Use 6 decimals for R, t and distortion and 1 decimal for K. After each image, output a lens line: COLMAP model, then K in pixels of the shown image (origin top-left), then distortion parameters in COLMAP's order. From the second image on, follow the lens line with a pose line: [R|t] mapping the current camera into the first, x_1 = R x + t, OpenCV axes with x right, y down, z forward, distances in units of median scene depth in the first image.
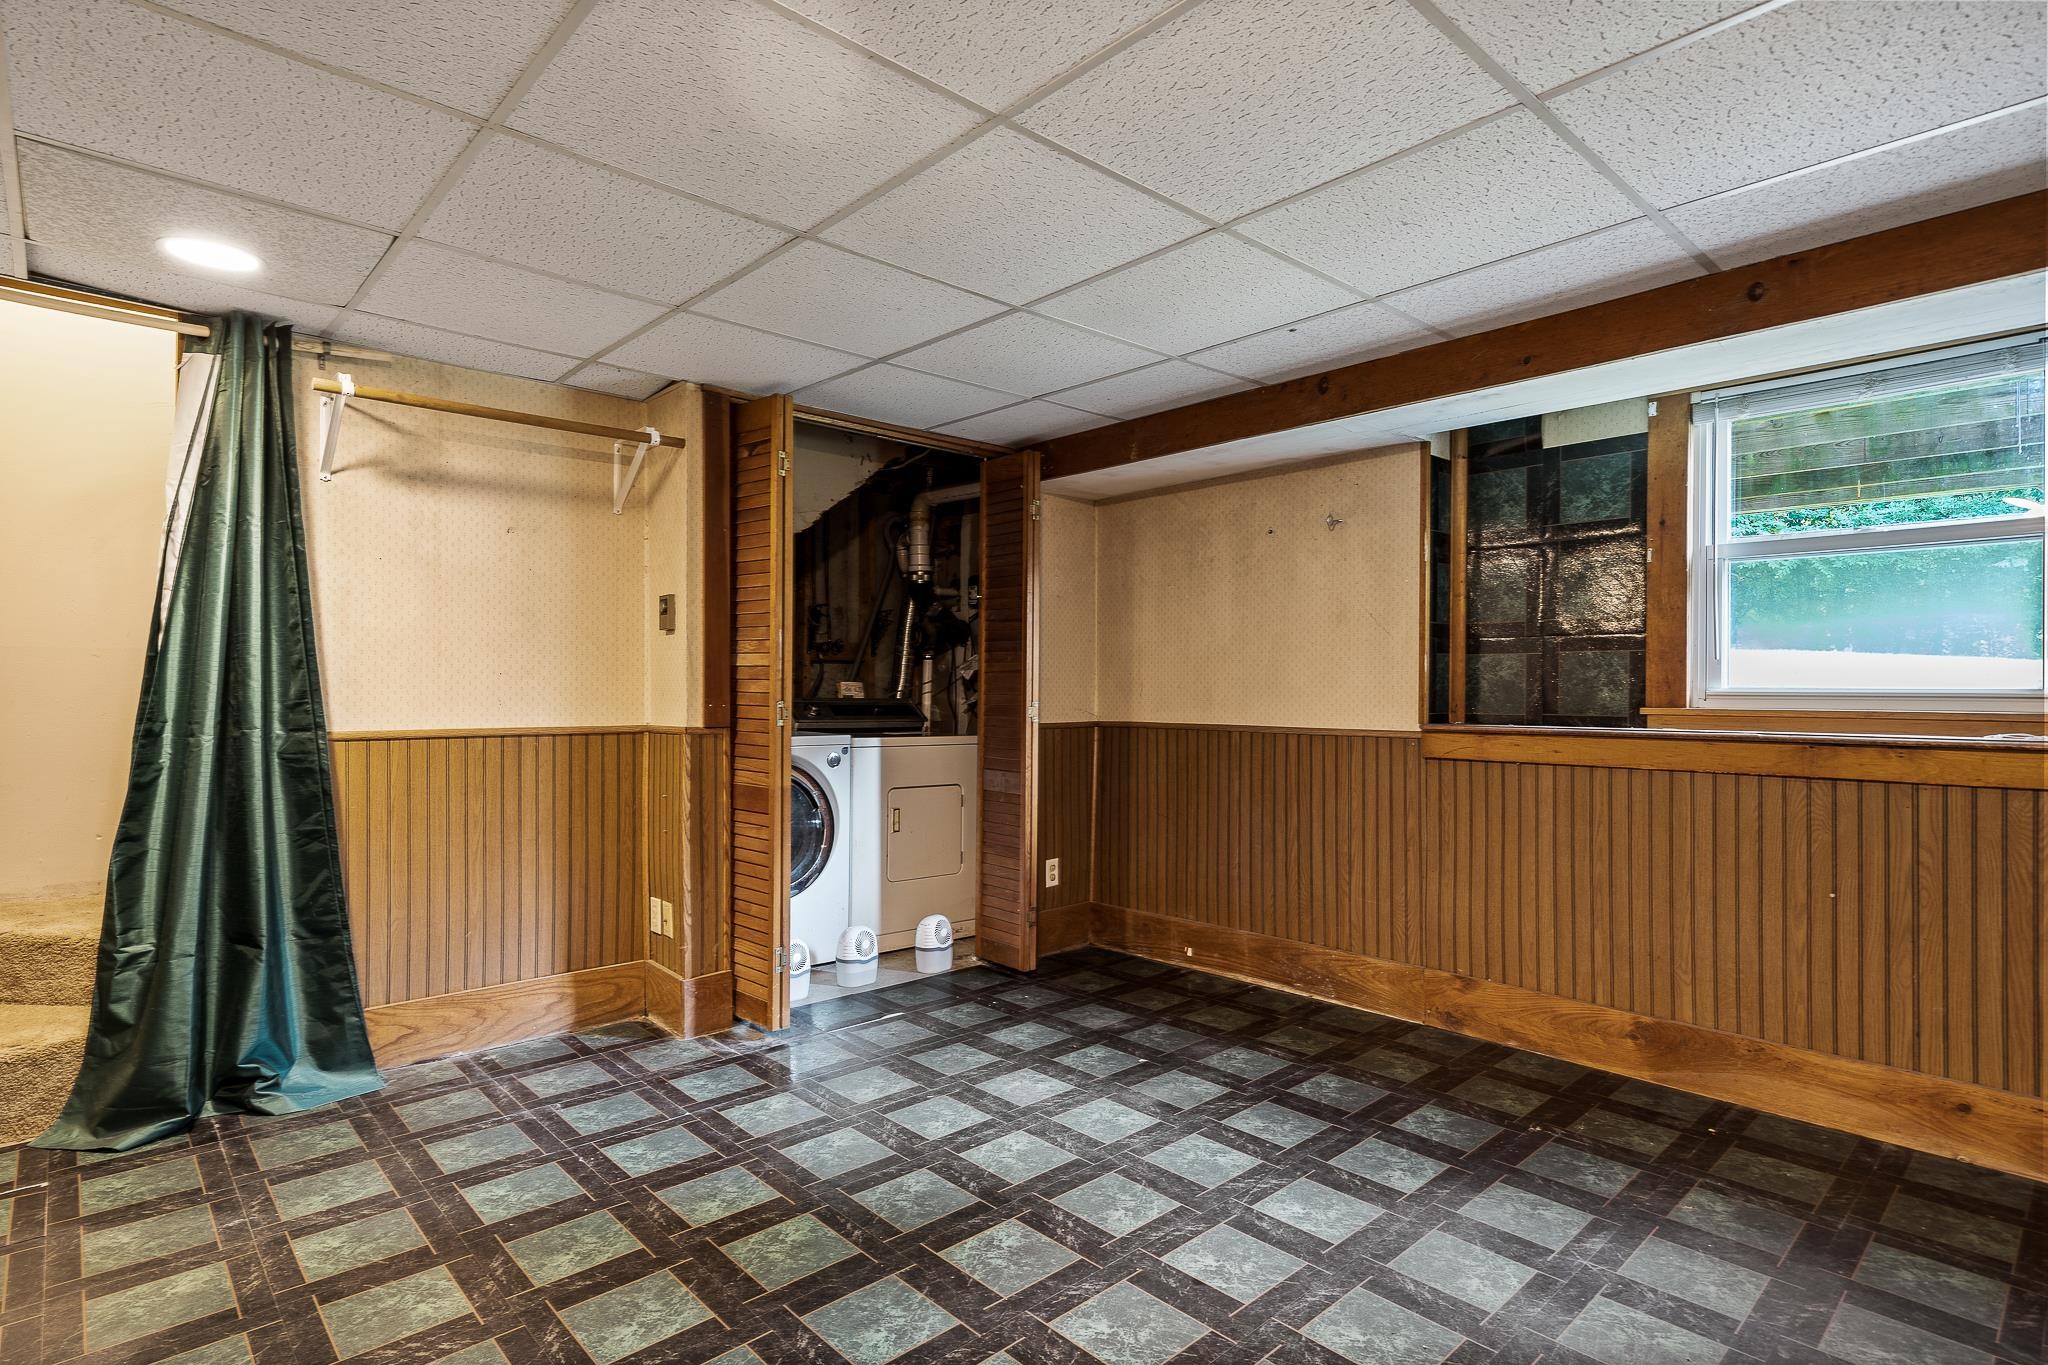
lens RADIAL K [[1033.1, 0, 1022.8], [0, 1033.1, 677.3], [0, 0, 1]] dist [-0.000562, 0.000287]
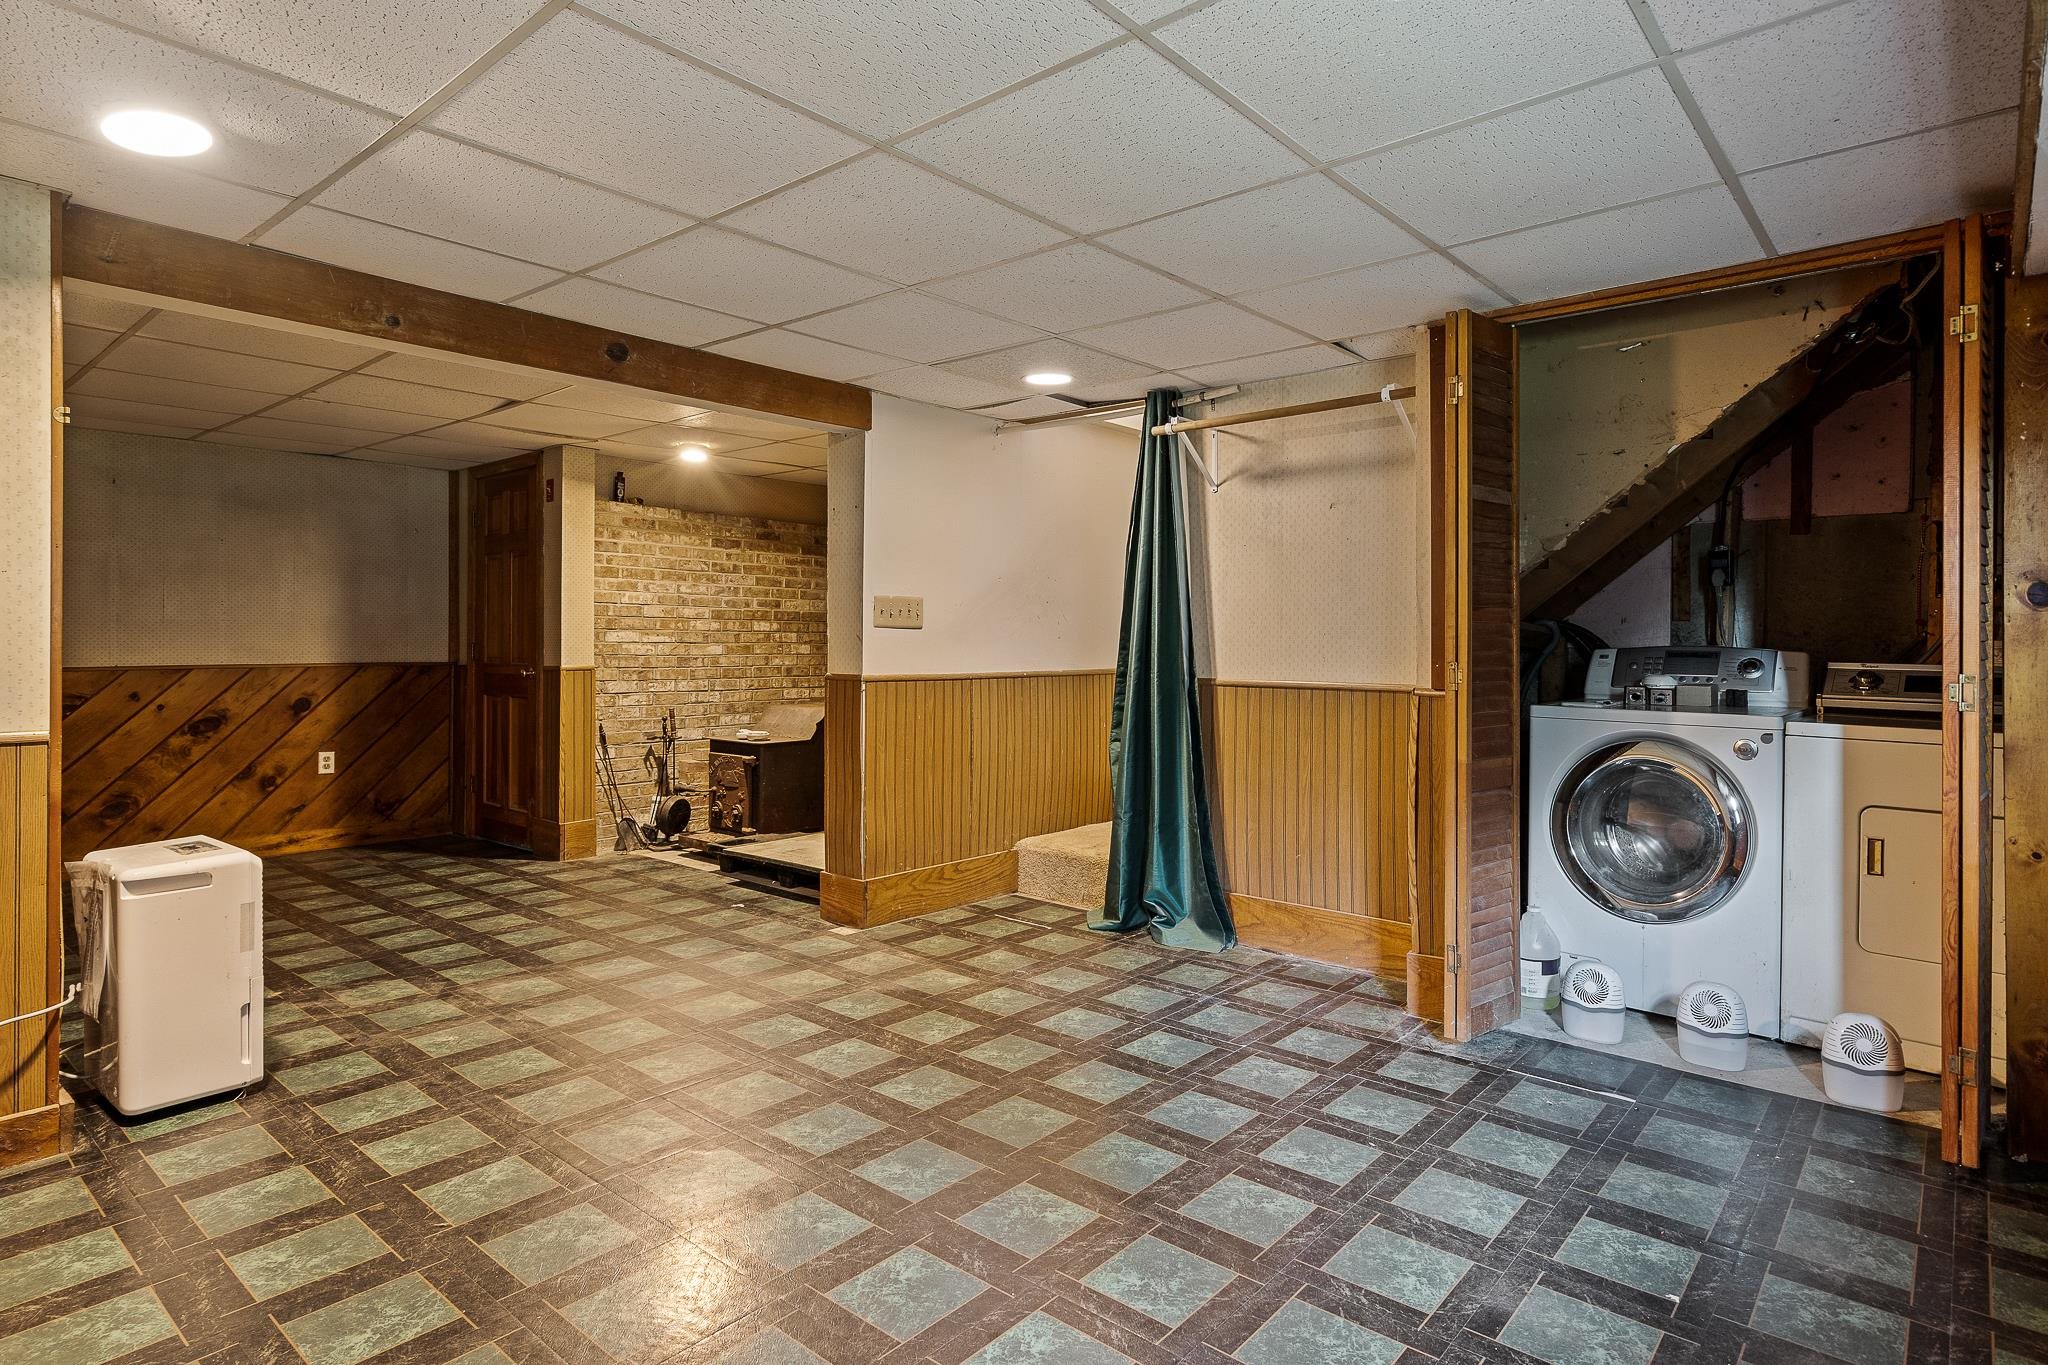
lens RADIAL K [[1046.7, 0, 1014.1], [0, 1046.7, 641.0], [0, 0, 1]] dist [0.001401, 0.001089]
pose [[0.136244, -0.002421, -0.990672, 0.652299], [0.006455, 0.999978, -0.001556, 0.003944], [0.990654, -0.006182, 0.136256, 0.565268]]
